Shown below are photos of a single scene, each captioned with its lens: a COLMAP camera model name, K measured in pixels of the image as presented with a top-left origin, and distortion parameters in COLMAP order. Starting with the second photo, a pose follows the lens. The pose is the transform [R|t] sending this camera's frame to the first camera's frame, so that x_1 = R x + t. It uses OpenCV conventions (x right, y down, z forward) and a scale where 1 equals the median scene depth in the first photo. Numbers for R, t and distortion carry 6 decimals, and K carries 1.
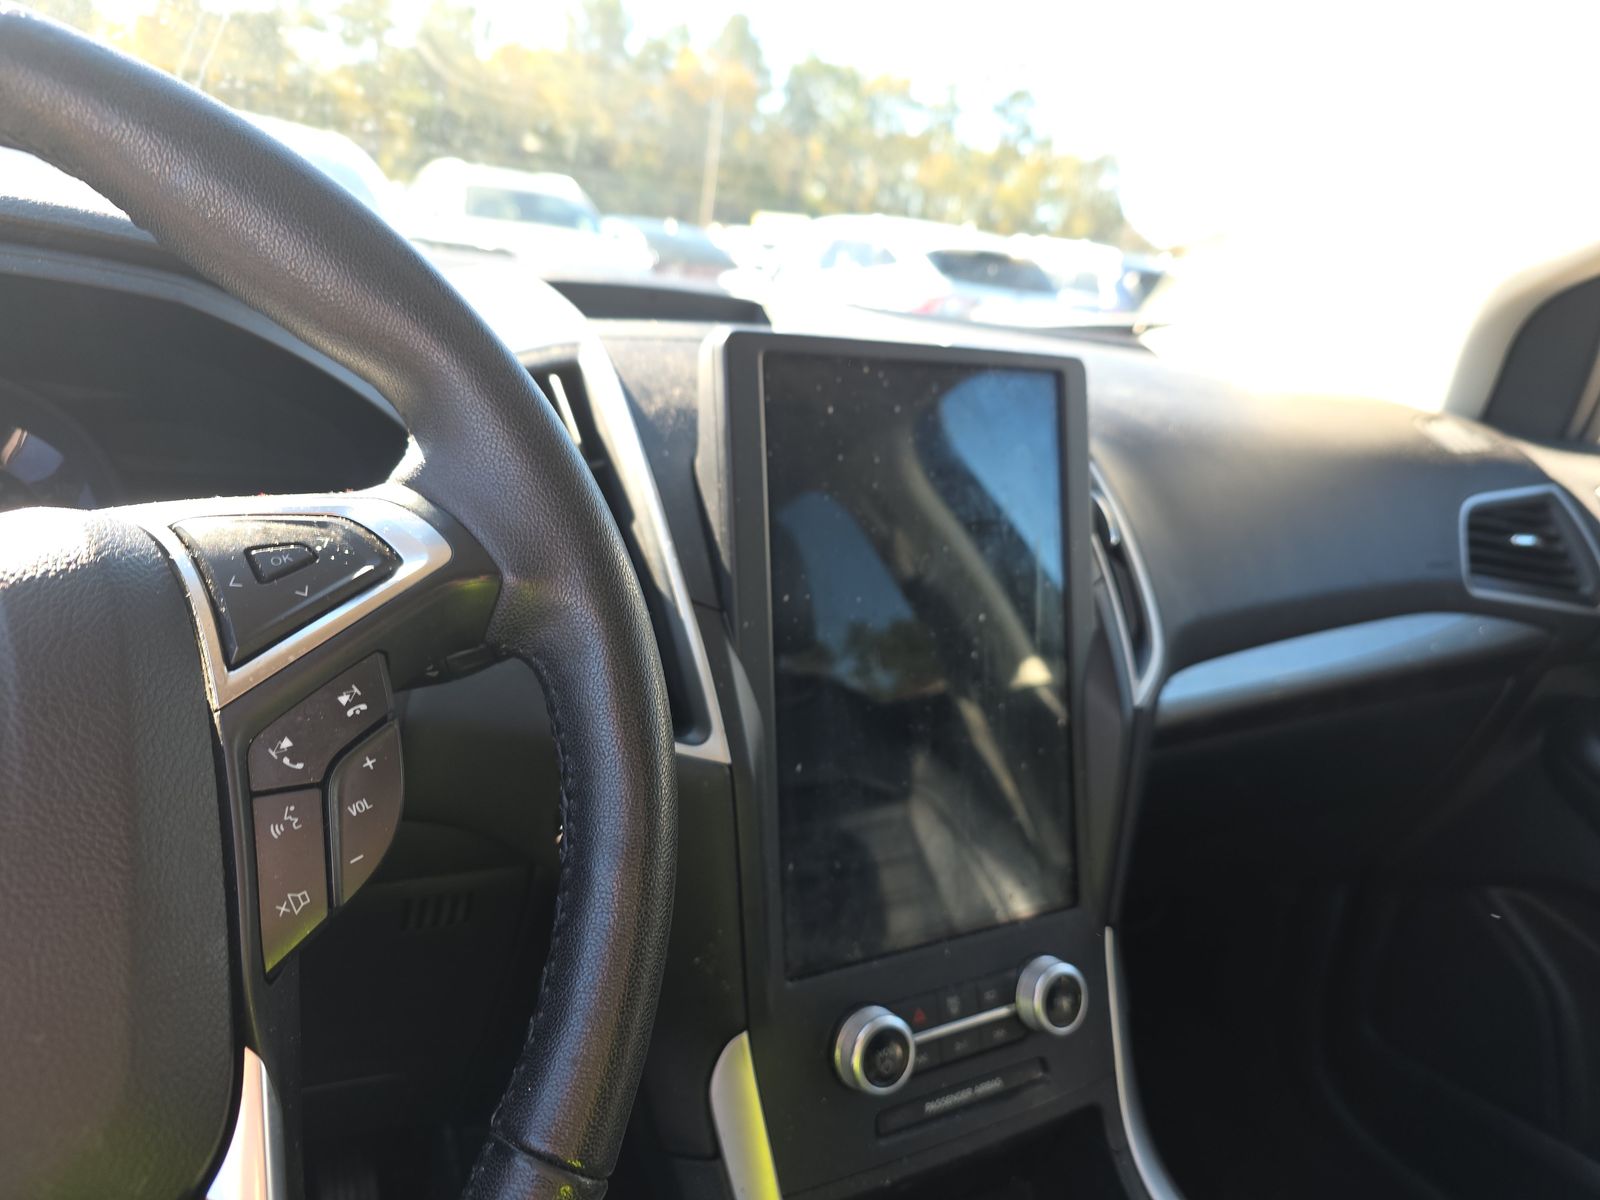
lens RADIAL K [[1088.7, 0, 790.1], [0, 1088.7, 591.2], [0, 0, 1]] dist [0.037759, -0.036210]
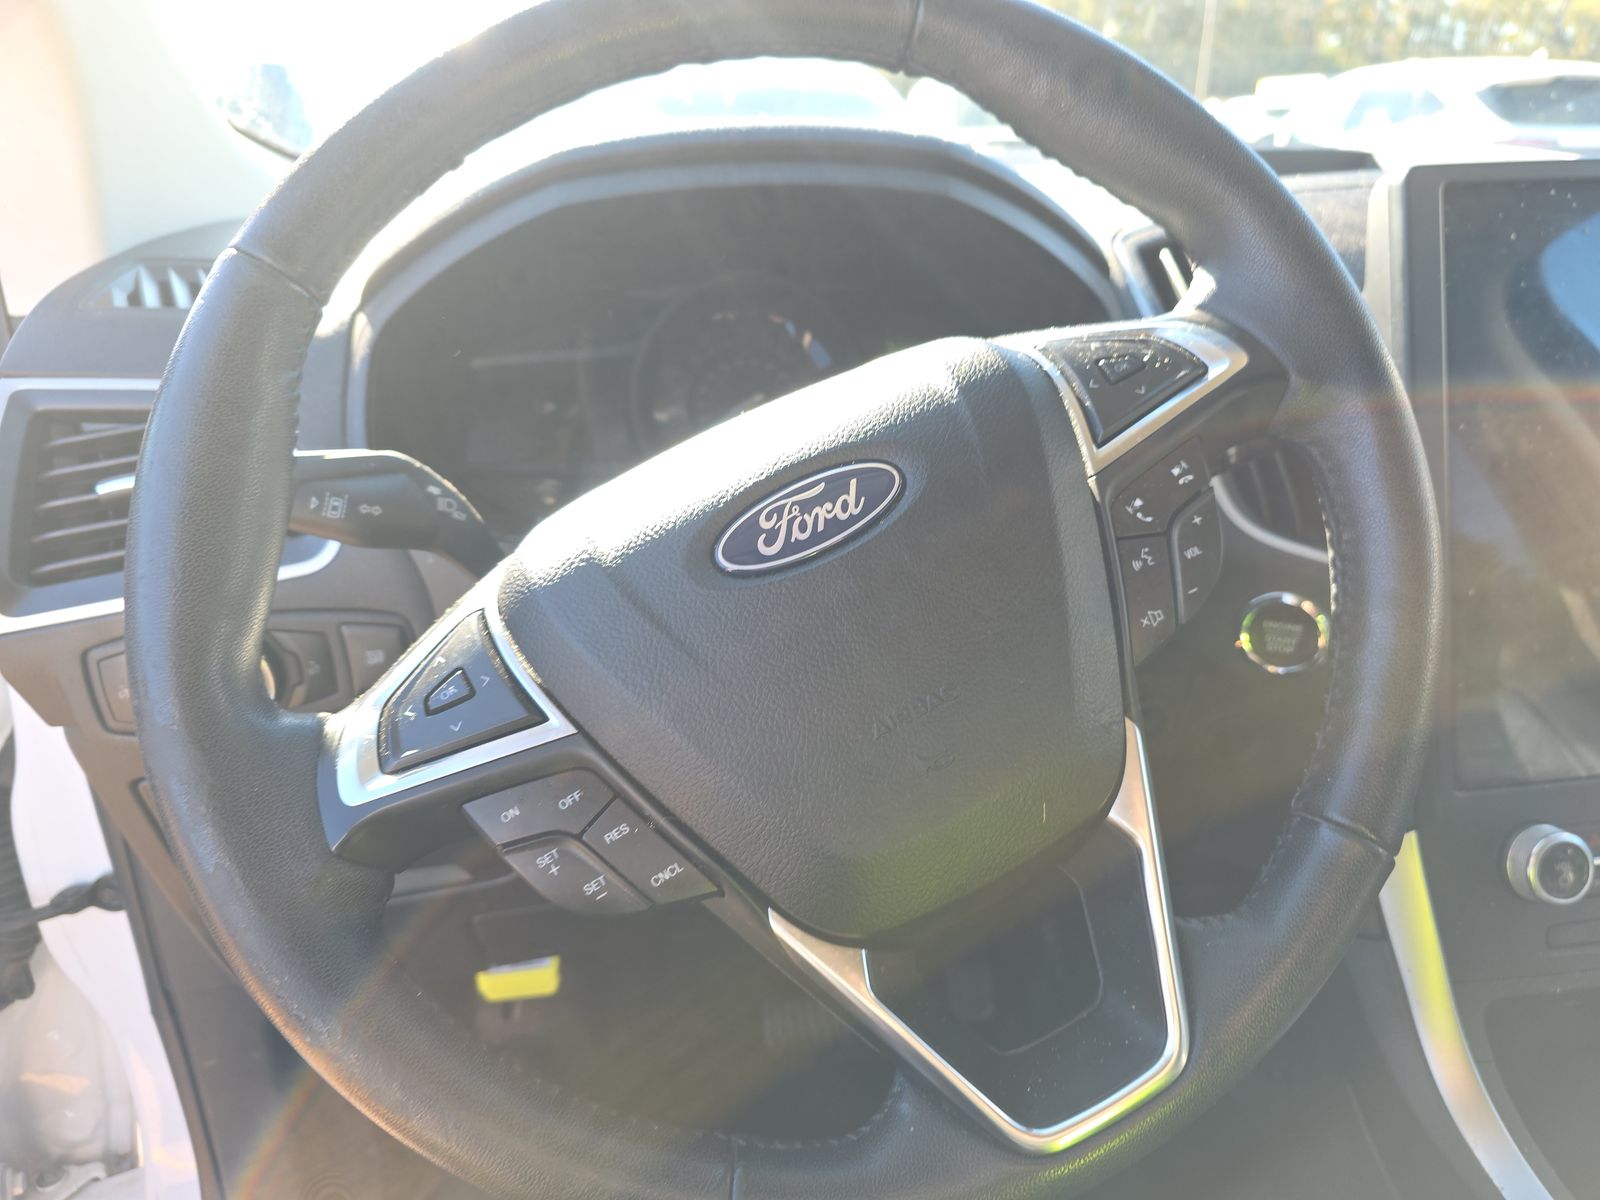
lens RADIAL K [[1088.7, 0, 807.5], [0, 1088.7, 594.5], [0, 0, 1]] dist [0.037759, -0.036210]
pose [[0.920530, 0.016067, -0.390341, -0.296707], [0.014559, 0.997049, 0.075374, 0.137832], [0.390400, -0.075067, 0.917580, -0.362225]]
